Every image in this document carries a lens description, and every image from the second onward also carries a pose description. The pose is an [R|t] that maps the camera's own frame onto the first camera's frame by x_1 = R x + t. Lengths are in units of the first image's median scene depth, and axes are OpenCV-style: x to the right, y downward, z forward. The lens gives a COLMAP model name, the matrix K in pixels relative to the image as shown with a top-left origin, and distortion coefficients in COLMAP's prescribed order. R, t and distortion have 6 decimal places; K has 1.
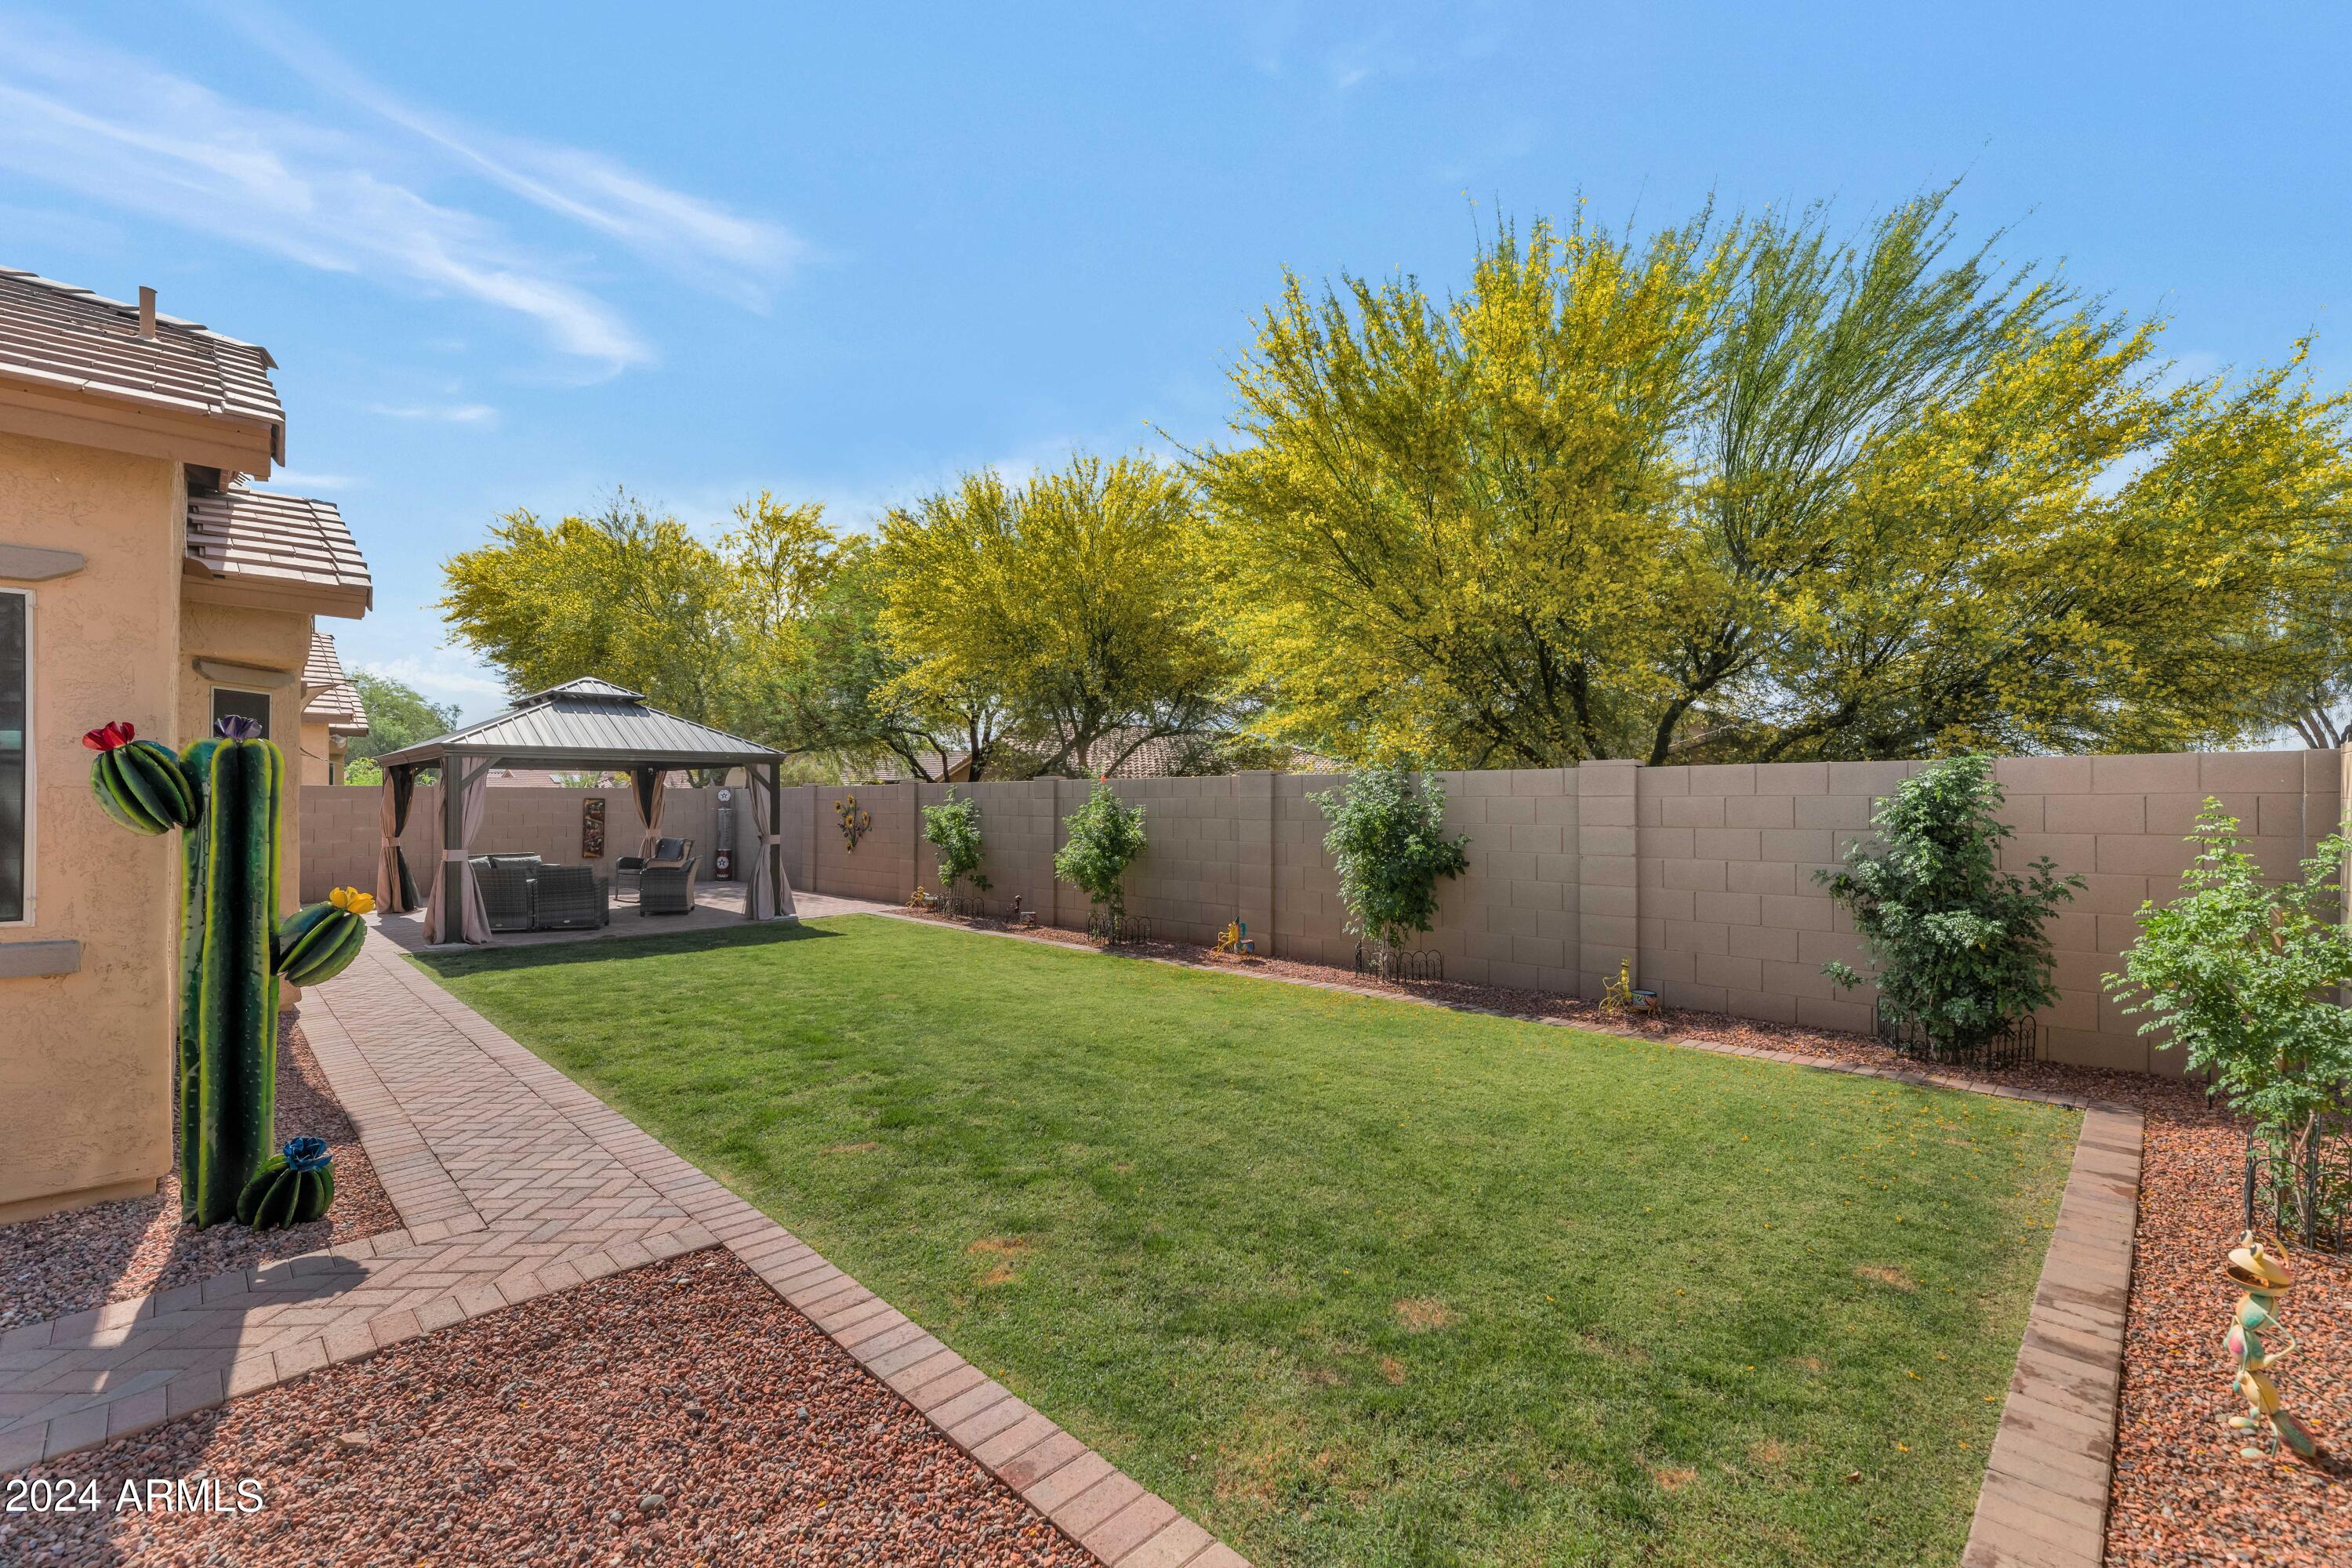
lens RADIAL K [[1018.6, 0, 1176.0], [0, 1018.6, 784.0], [0, 0, 1]] dist [-0.000468, -0.000113]
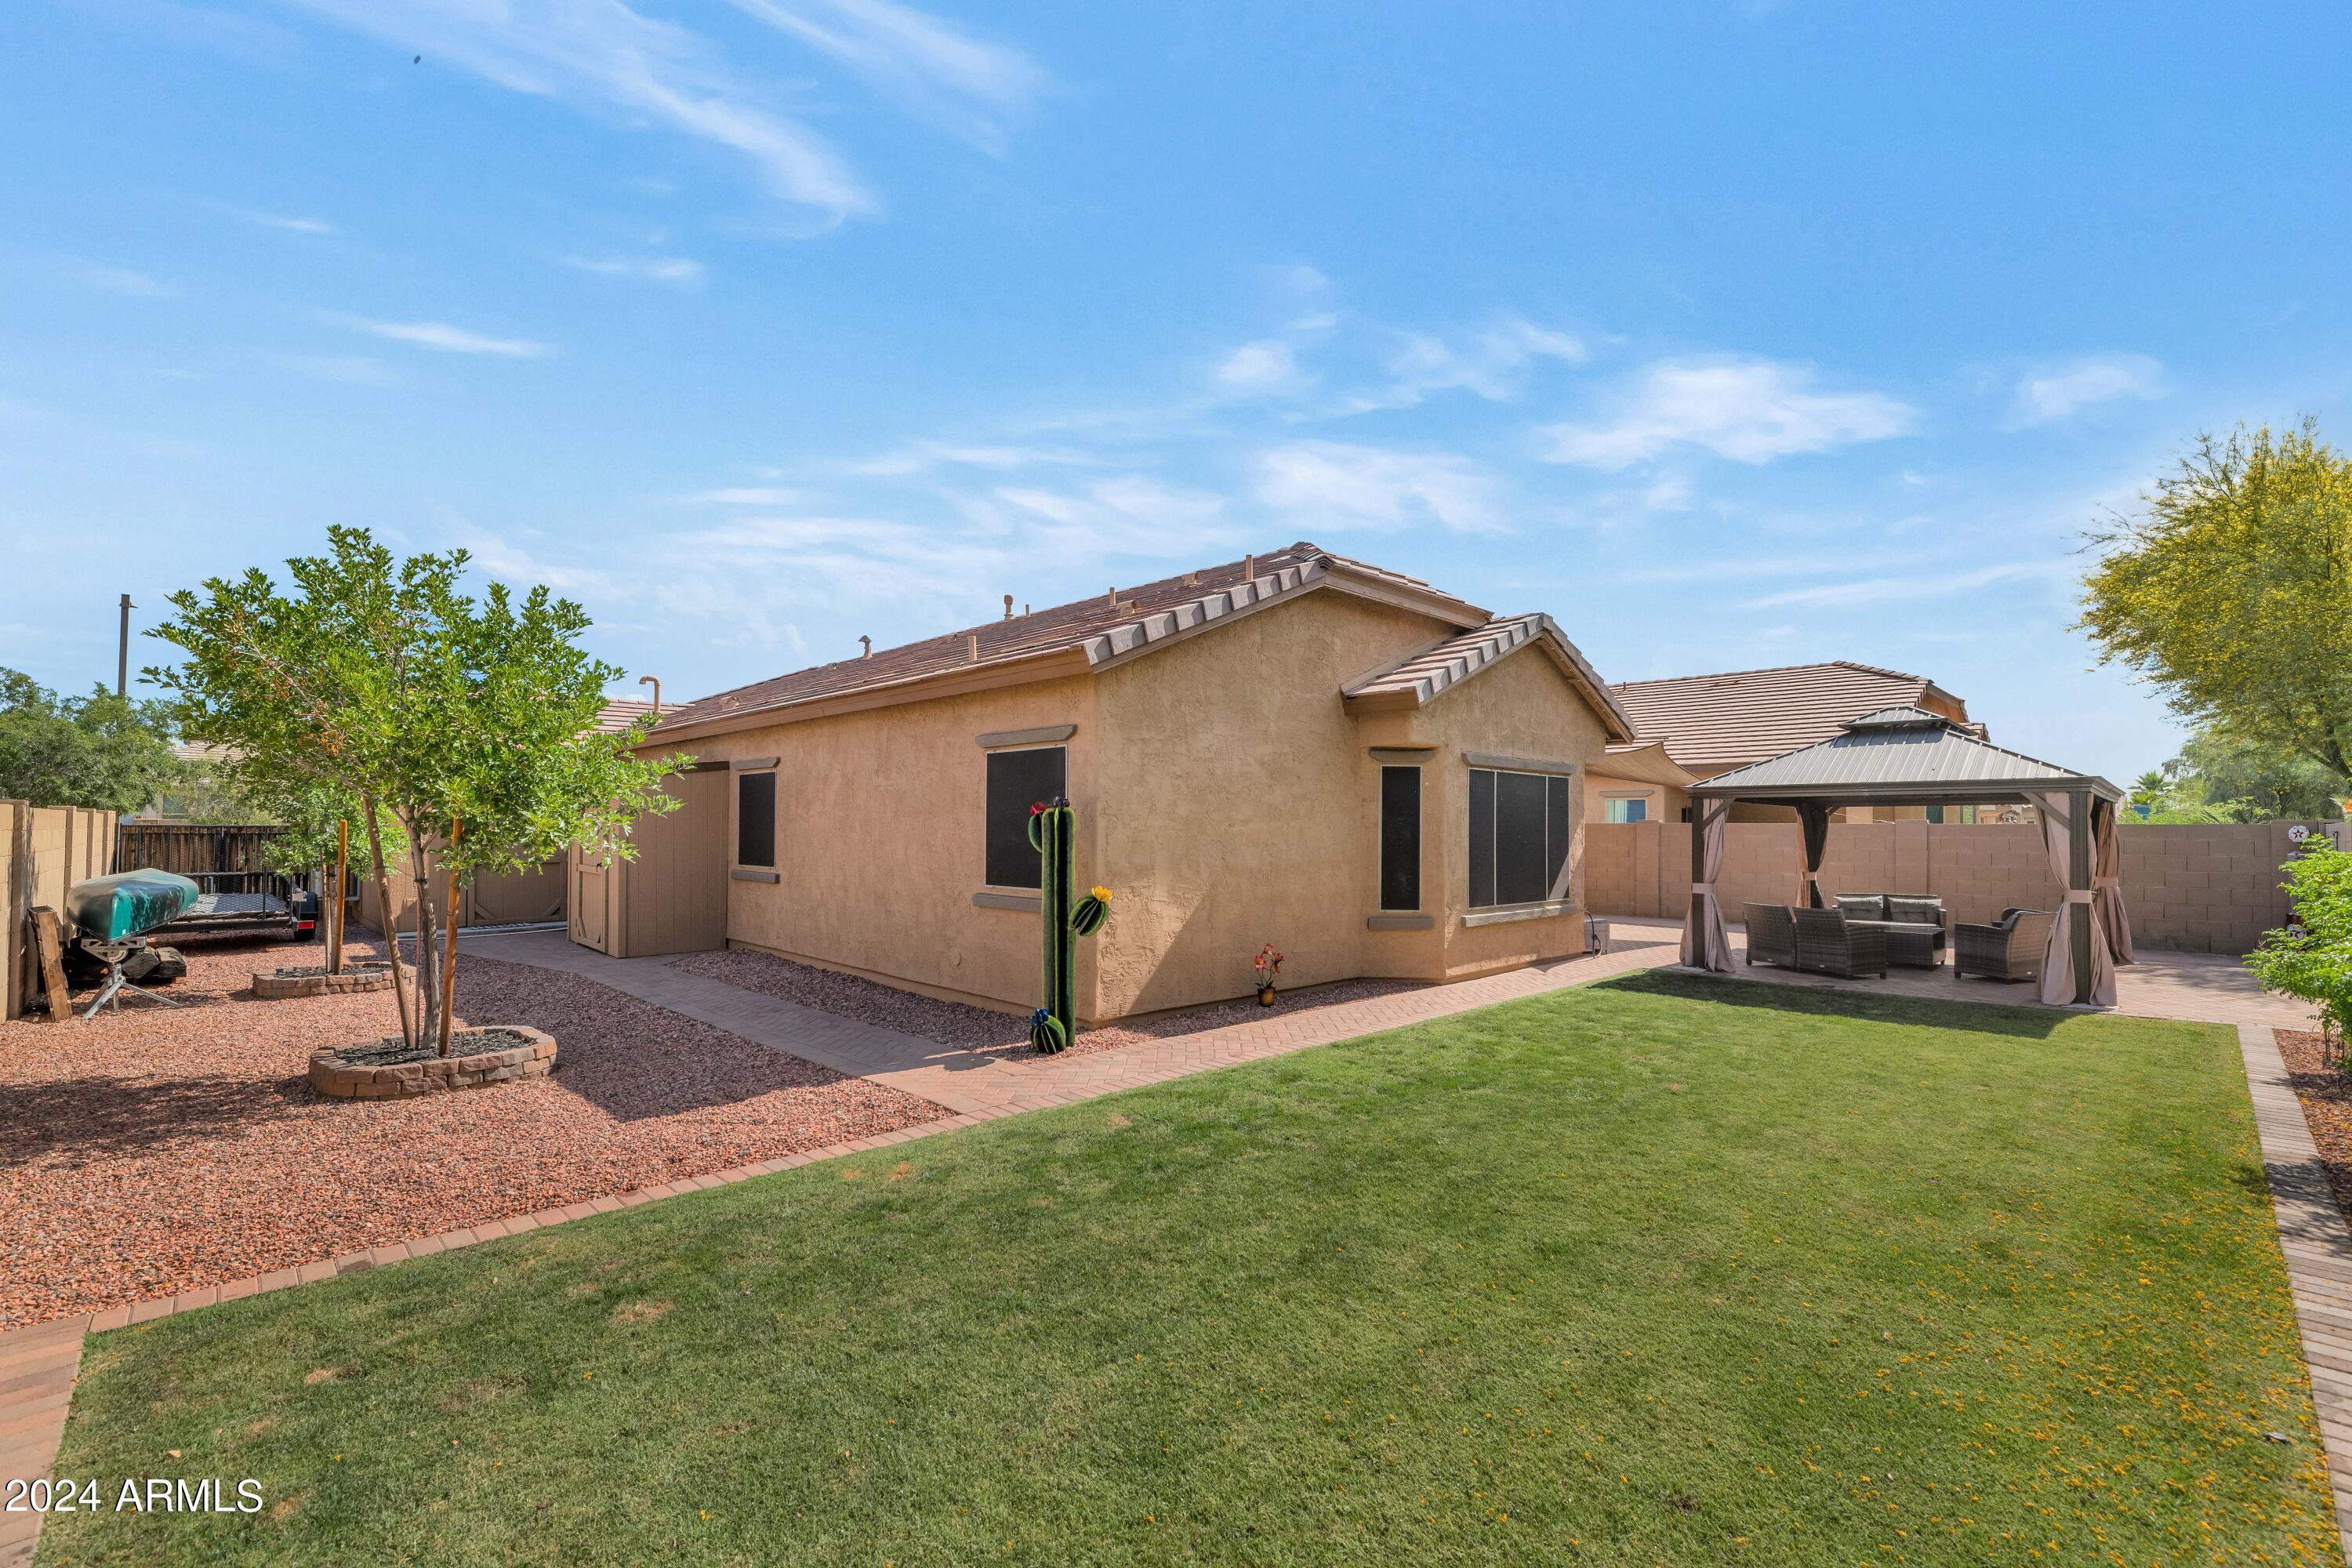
lens RADIAL K [[978.1, 0, 1176.0], [0, 978.1, 784.0], [0, 0, 1]] dist [-0.000091, -0.000066]
pose [[-0.008888, -0.045091, -0.998943, 0.861571], [0.010435, 0.998924, -0.045183, -0.002673], [0.999906, -0.010826, -0.008408, 1.029312]]
